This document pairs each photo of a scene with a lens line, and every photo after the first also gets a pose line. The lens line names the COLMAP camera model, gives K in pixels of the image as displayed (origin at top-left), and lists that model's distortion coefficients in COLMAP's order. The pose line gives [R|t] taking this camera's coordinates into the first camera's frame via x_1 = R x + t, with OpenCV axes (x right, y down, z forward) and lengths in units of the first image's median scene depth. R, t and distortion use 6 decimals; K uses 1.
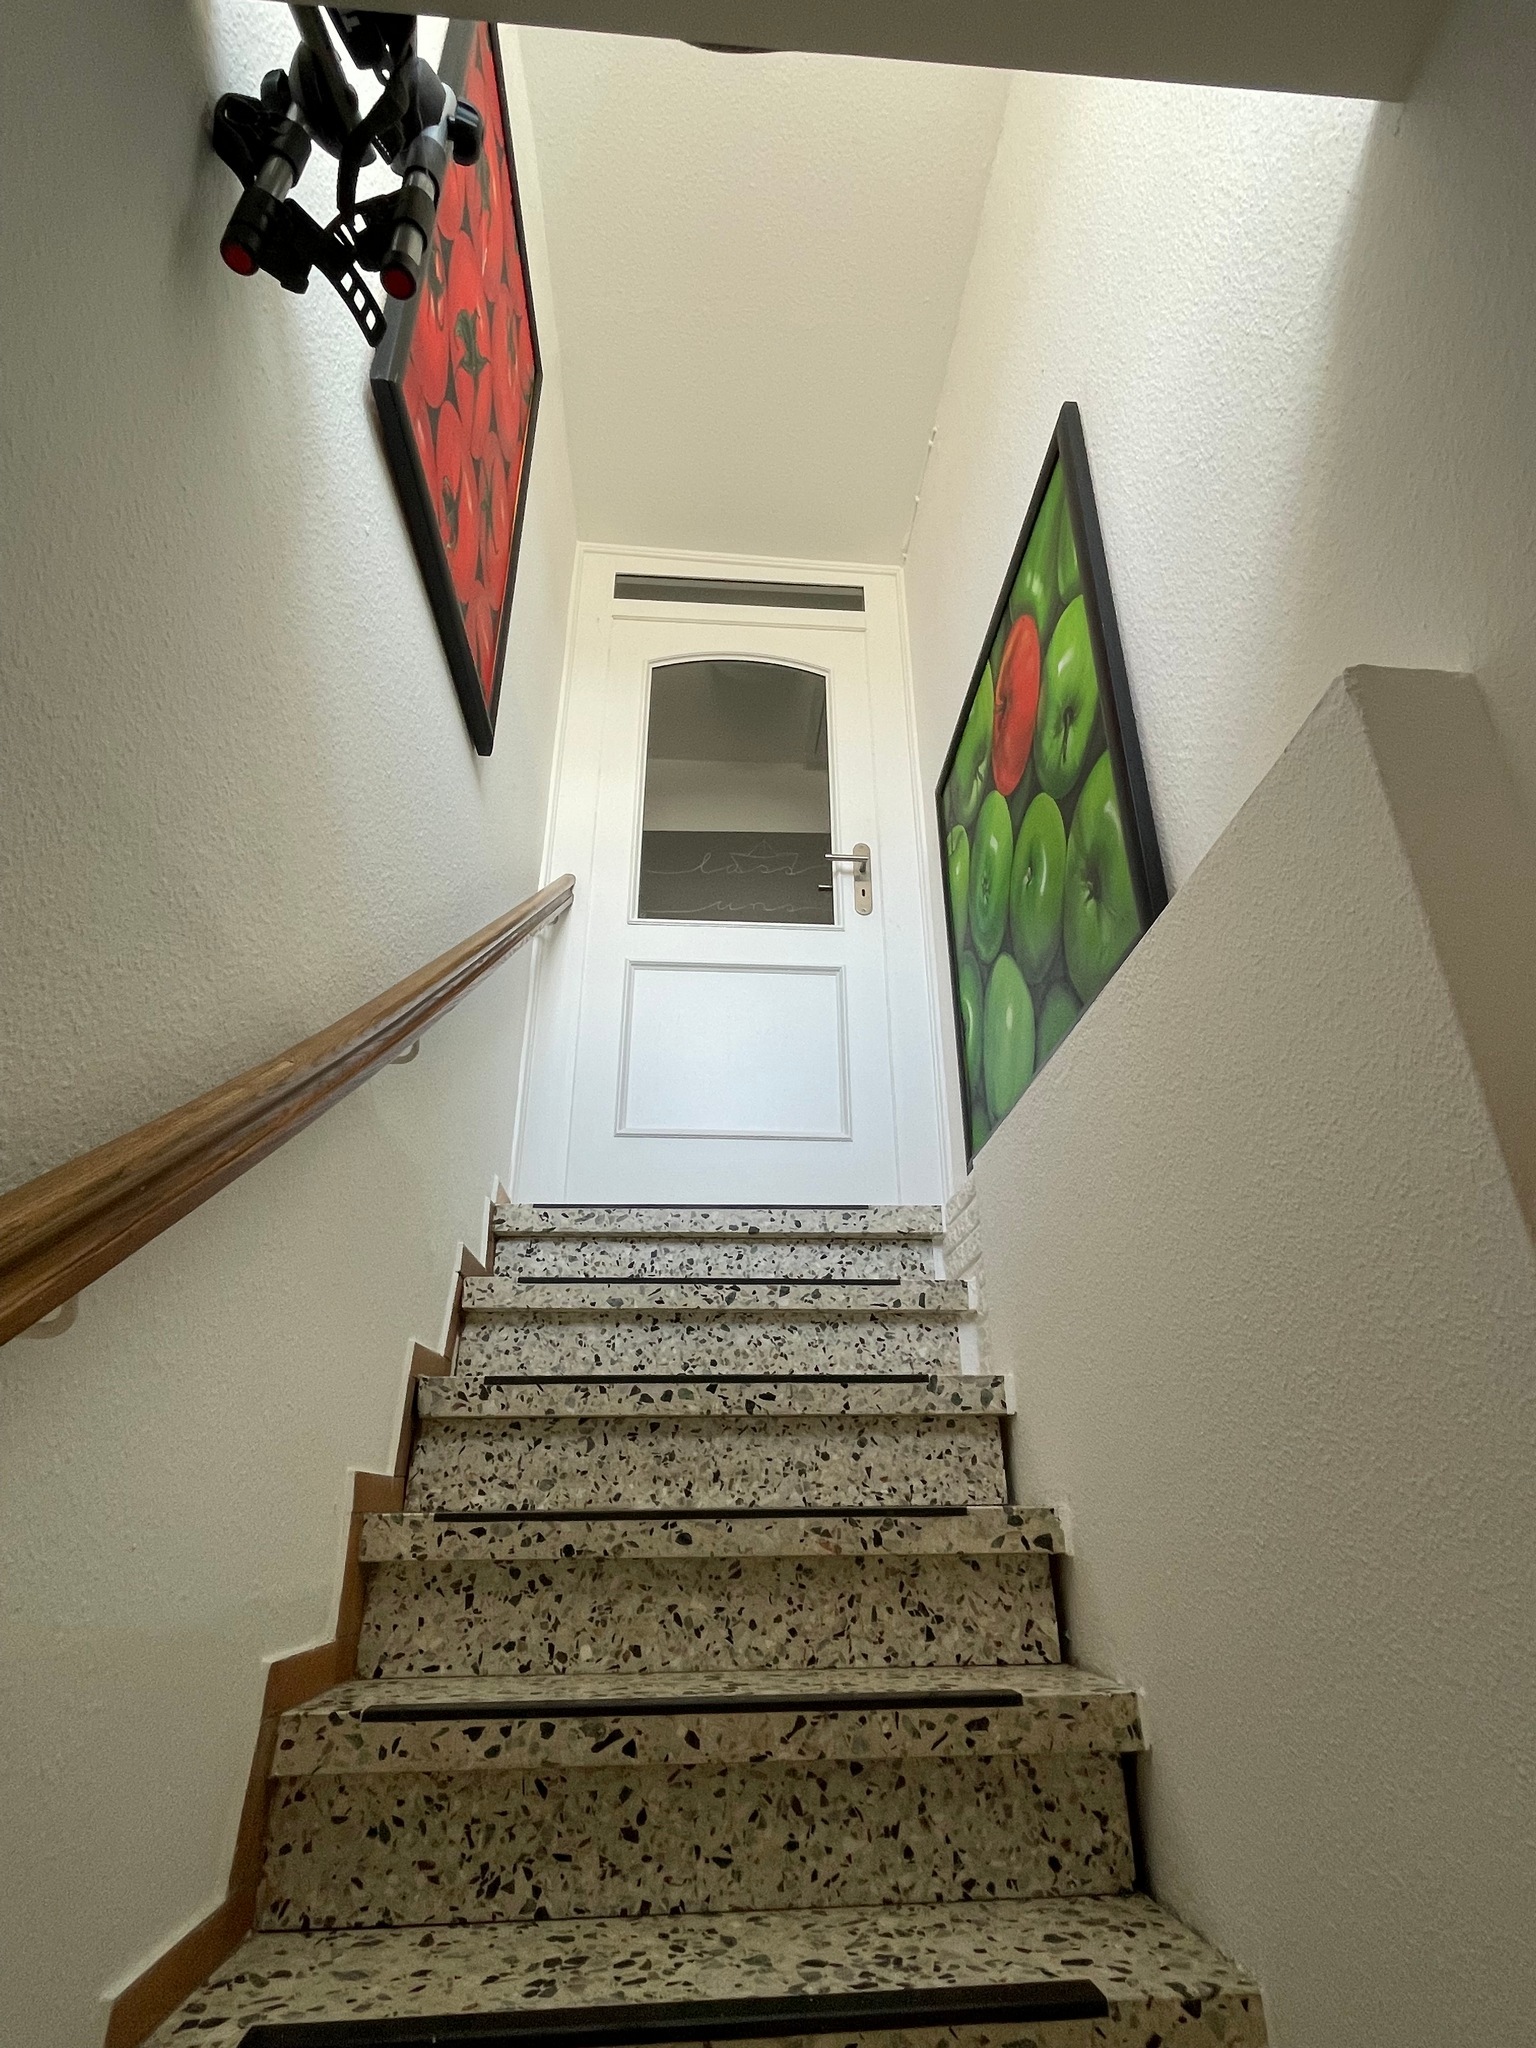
lens RADIAL K [[1034.1, 0, 770.9], [0, 1034.1, 1023.9], [0, 0, 1]] dist [-0.005463, 0.000312]
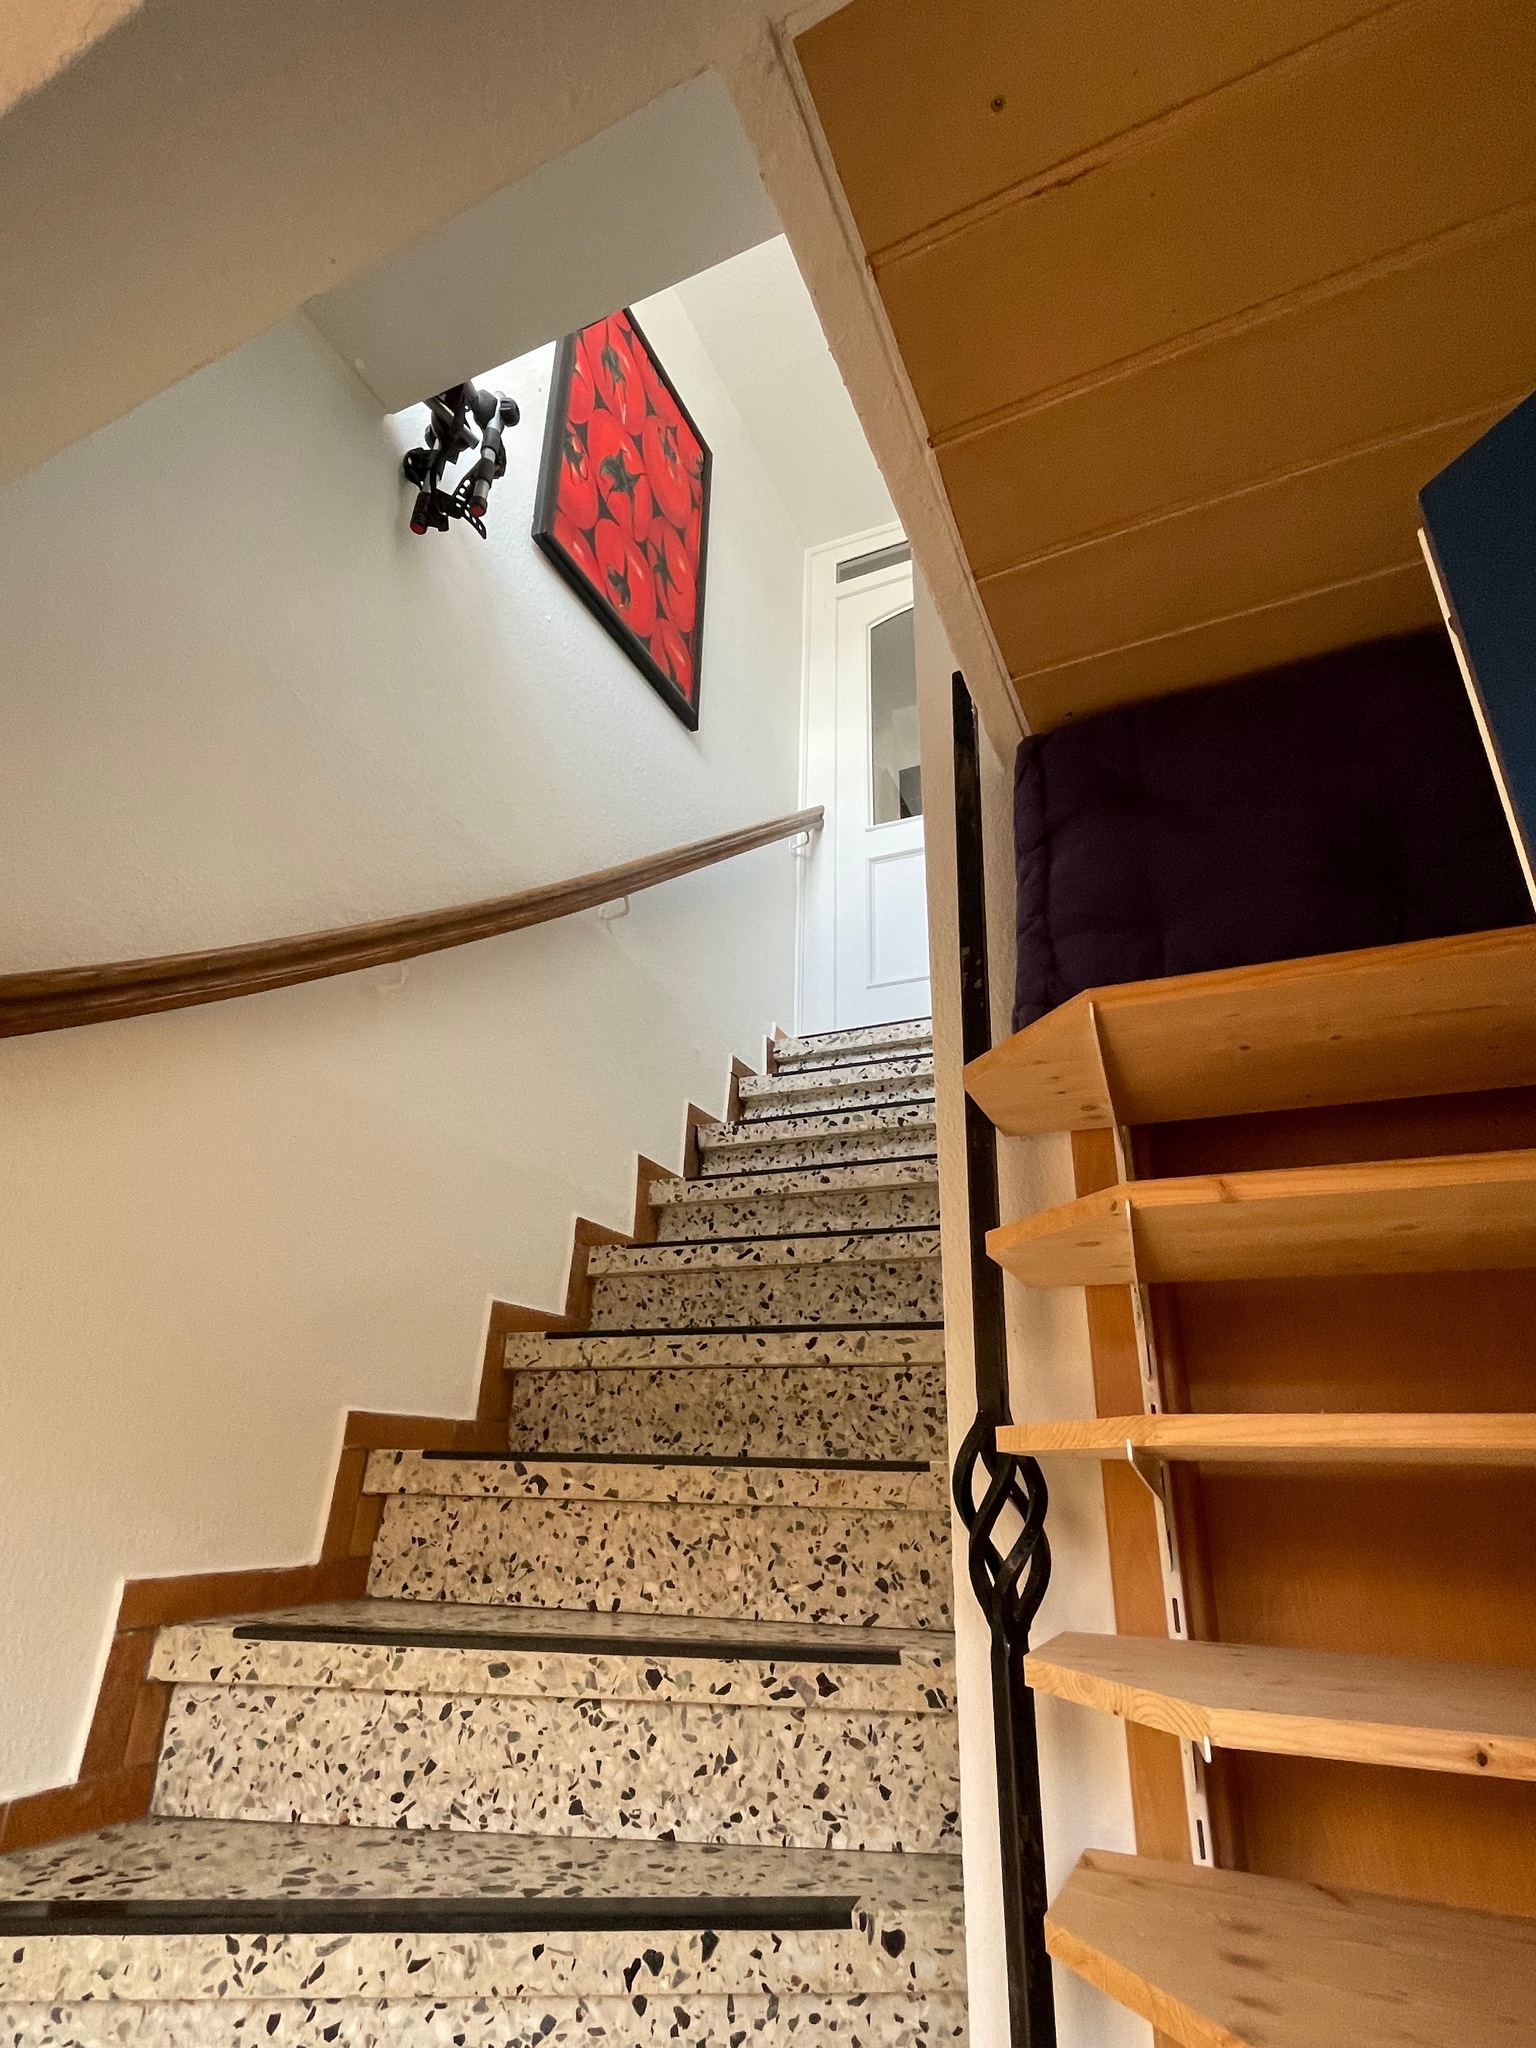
lens RADIAL K [[1034.1, 0, 773.9], [0, 1034.1, 1022.9], [0, 0, 1]] dist [-0.005463, 0.000312]
pose [[0.879681, -0.162623, -0.446896, 0.593768], [0.172064, 0.984889, -0.019701, 0.286029], [0.443347, -0.059564, 0.894369, -0.424684]]
